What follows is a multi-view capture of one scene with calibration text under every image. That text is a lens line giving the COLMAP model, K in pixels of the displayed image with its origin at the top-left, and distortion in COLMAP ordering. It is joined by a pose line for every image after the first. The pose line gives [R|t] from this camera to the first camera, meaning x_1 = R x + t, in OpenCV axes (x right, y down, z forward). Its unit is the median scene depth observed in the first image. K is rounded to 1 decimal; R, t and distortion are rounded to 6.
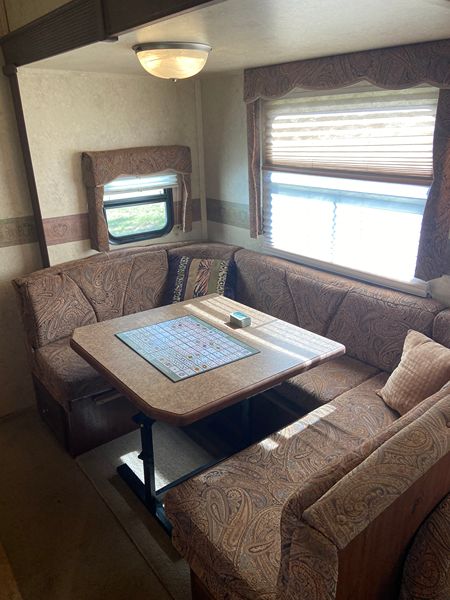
lens RADIAL K [[459.2, 0, 213.6], [0, 459.2, 299.3], [0, 0, 1]] dist [0.084609, -0.128119]
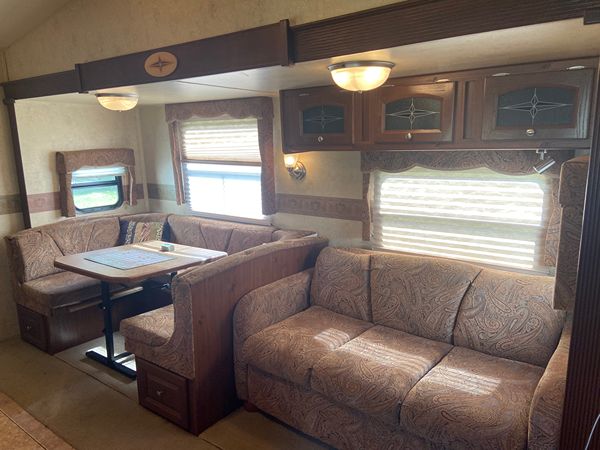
lens RADIAL K [[459.2, 0, 300.0], [0, 459.2, 225.0], [0, 0, 1]] dist [0.084609, -0.128119]
pose [[0.962373, -0.044689, 0.268031, 0.062215], [0.091192, 0.982295, -0.163649, 0.233926], [-0.255972, 0.181934, 0.949410, -0.588664]]
